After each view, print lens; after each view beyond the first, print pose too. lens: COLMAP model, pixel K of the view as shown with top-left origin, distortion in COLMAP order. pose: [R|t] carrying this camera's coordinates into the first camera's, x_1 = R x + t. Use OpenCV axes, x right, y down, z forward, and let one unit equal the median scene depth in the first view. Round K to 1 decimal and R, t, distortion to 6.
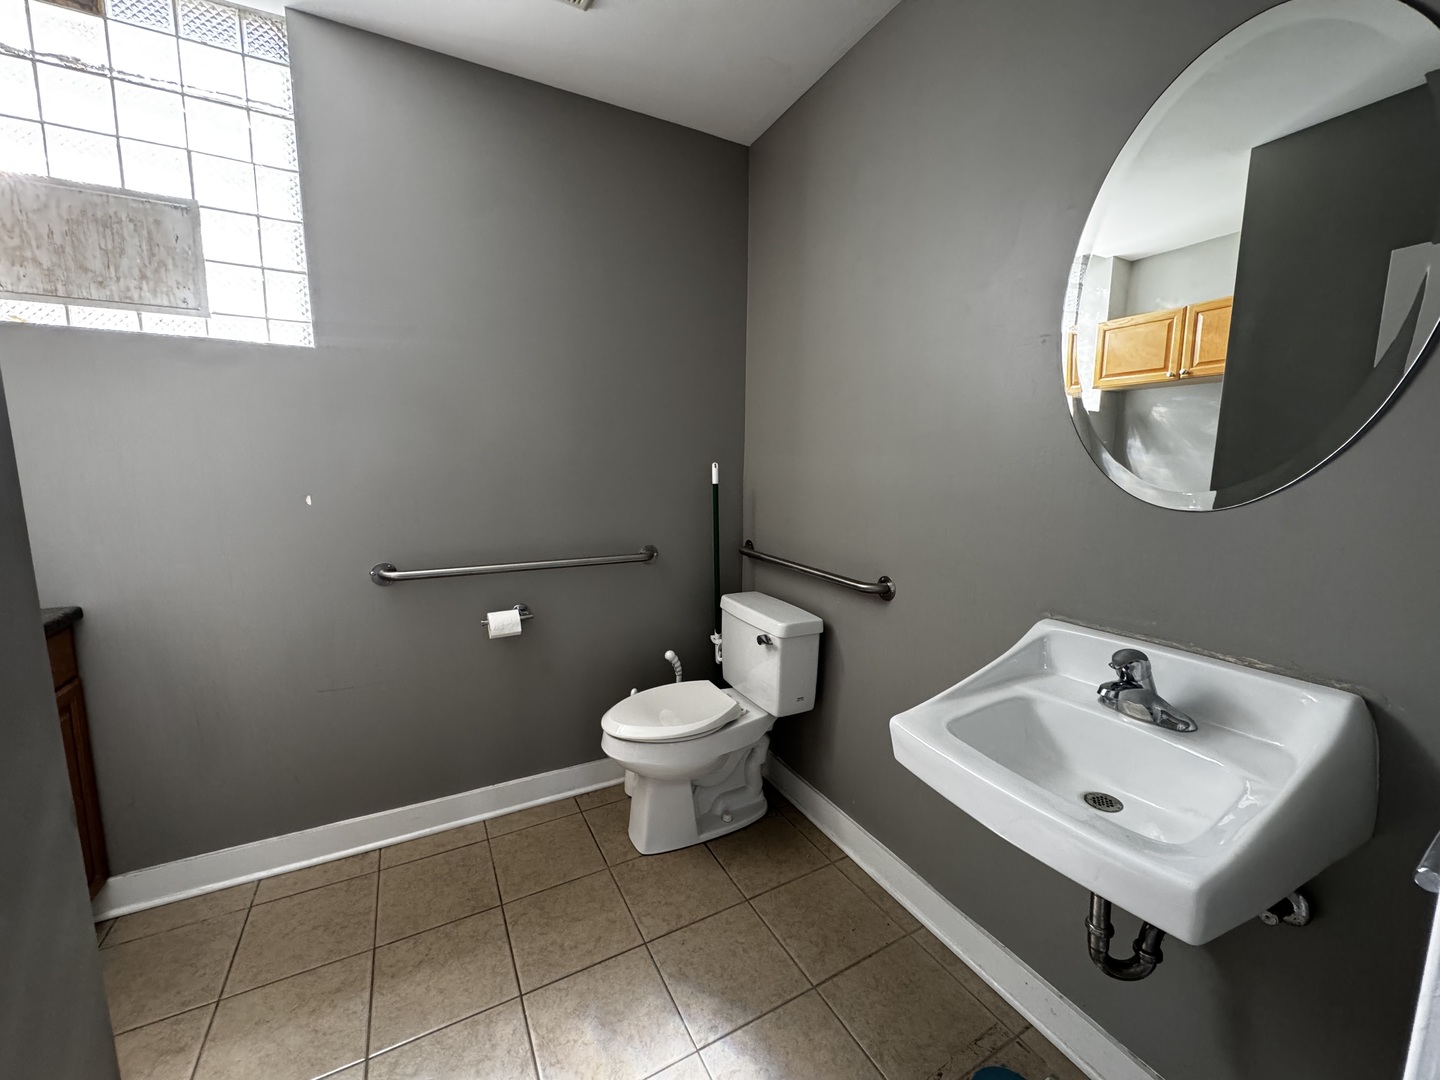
lens RADIAL K [[569.3, 0, 720.0], [0, 569.3, 540.0], [0, 0, 1]] dist [0.000954, 0.000157]
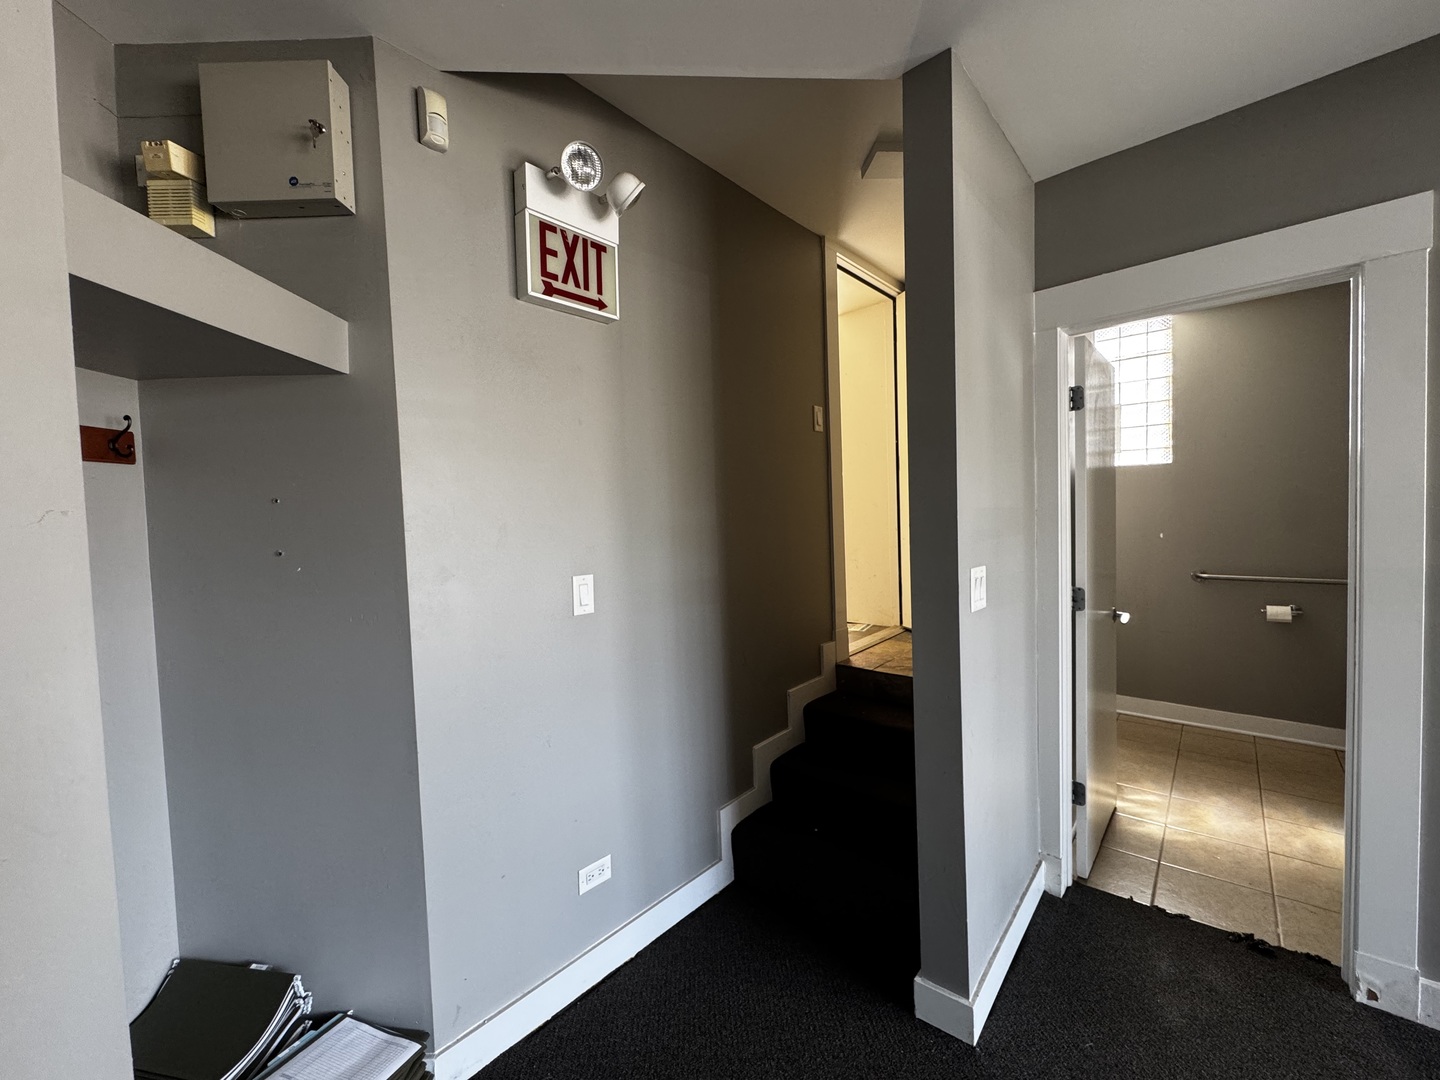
lens RADIAL K [[569.3, 0, 720.0], [0, 569.3, 540.0], [0, 0, 1]] dist [0.000954, 0.000157]
pose [[0.357222, 0.070815, -0.931331, 0.630923], [-0.047154, 0.997218, 0.057738, -0.094190], [0.932829, 0.023291, 0.359567, -1.233716]]
